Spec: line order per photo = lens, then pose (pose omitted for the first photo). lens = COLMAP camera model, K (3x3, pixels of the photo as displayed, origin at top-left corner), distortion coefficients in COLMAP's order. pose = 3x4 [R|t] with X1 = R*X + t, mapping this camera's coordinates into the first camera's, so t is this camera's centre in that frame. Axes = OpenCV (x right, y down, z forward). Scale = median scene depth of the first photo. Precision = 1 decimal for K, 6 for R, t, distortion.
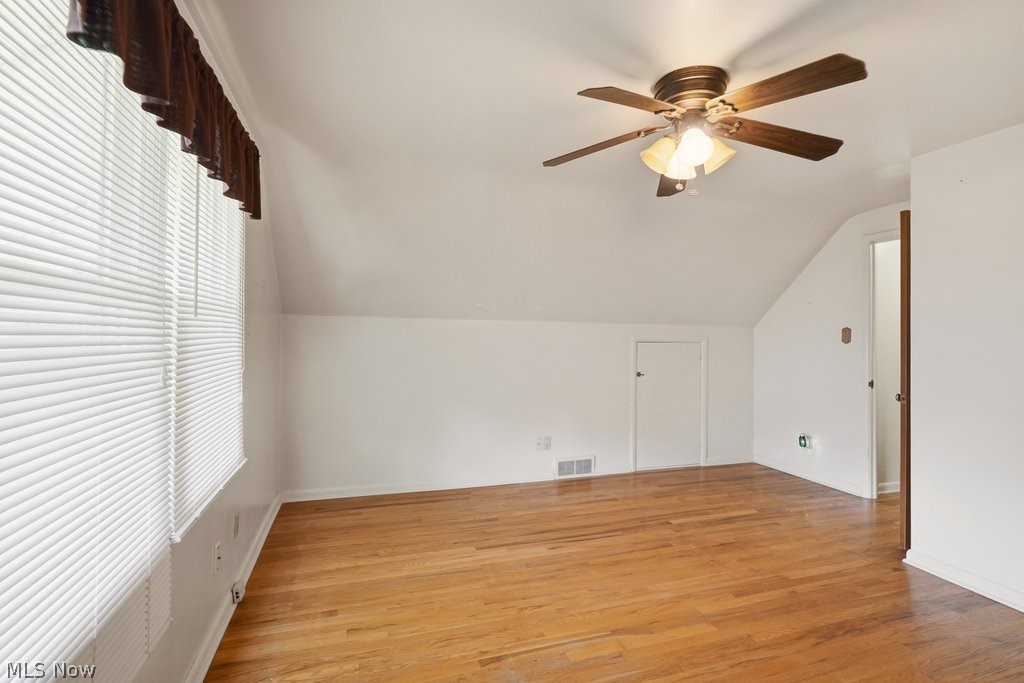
lens RADIAL K [[464.4, 0, 508.5], [0, 464.4, 337.4], [0, 0, 1]] dist [-0.004689, 0.000166]
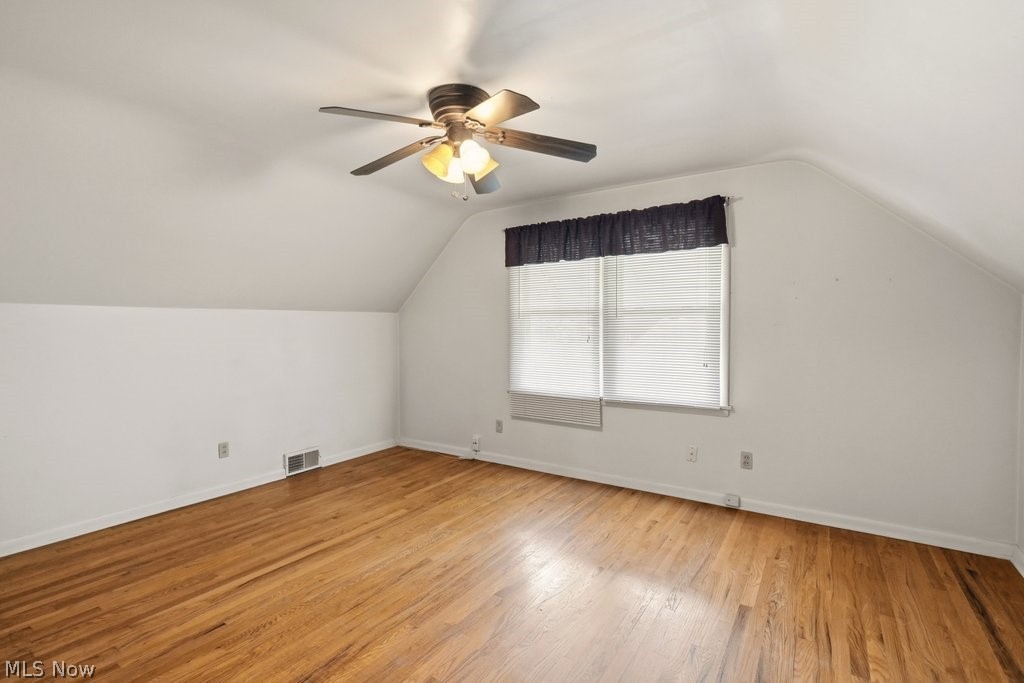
lens RADIAL K [[464.4, 0, 508.5], [0, 464.4, 337.4], [0, 0, 1]] dist [-0.004689, 0.000166]
pose [[-0.780992, -0.001639, -0.624539, 0.832535], [-0.009124, 0.999920, 0.008787, 0.024555], [0.624474, 0.012561, -0.780944, 1.601029]]
